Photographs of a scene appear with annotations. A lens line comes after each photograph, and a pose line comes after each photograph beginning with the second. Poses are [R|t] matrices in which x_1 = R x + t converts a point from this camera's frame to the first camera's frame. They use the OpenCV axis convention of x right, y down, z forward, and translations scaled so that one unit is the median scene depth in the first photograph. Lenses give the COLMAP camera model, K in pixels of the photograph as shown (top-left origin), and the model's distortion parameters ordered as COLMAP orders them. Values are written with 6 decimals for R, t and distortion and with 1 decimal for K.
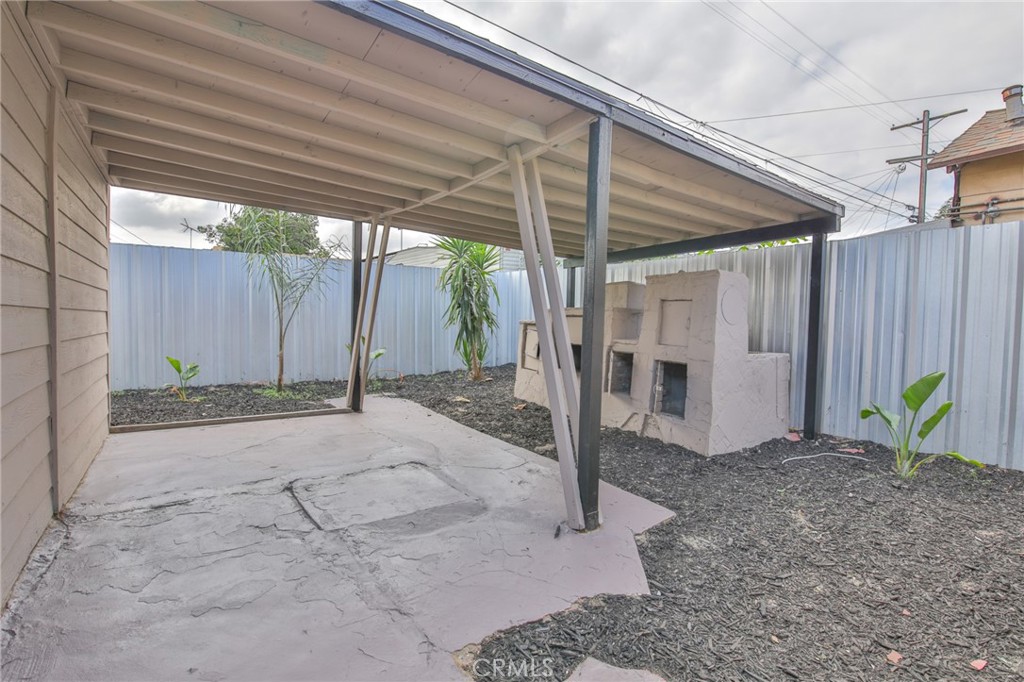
lens RADIAL K [[480.6, 0, 512.4], [0, 480.6, 339.6], [0, 0, 1]] dist [-0.002286, -0.008308]
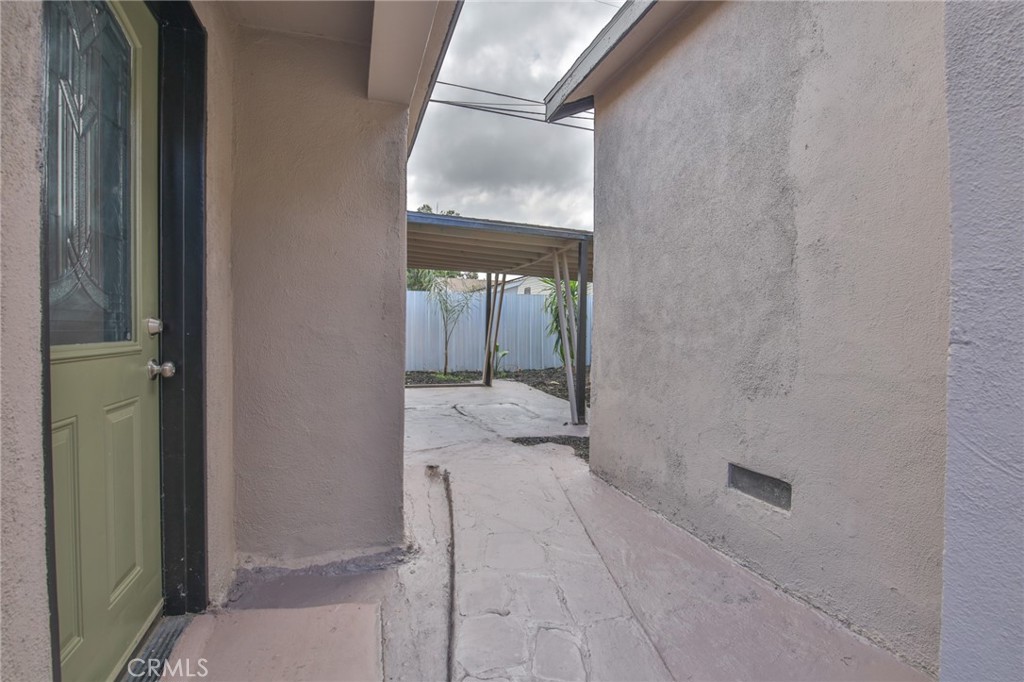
lens RADIAL K [[480.6, 0, 511.5], [0, 480.6, 338.0], [0, 0, 1]] dist [-0.002286, -0.008308]
pose [[0.956893, -0.005949, -0.290381, 0.203720], [-0.002722, 0.999563, -0.029445, 0.026375], [0.290429, 0.028966, 0.956458, -0.494810]]
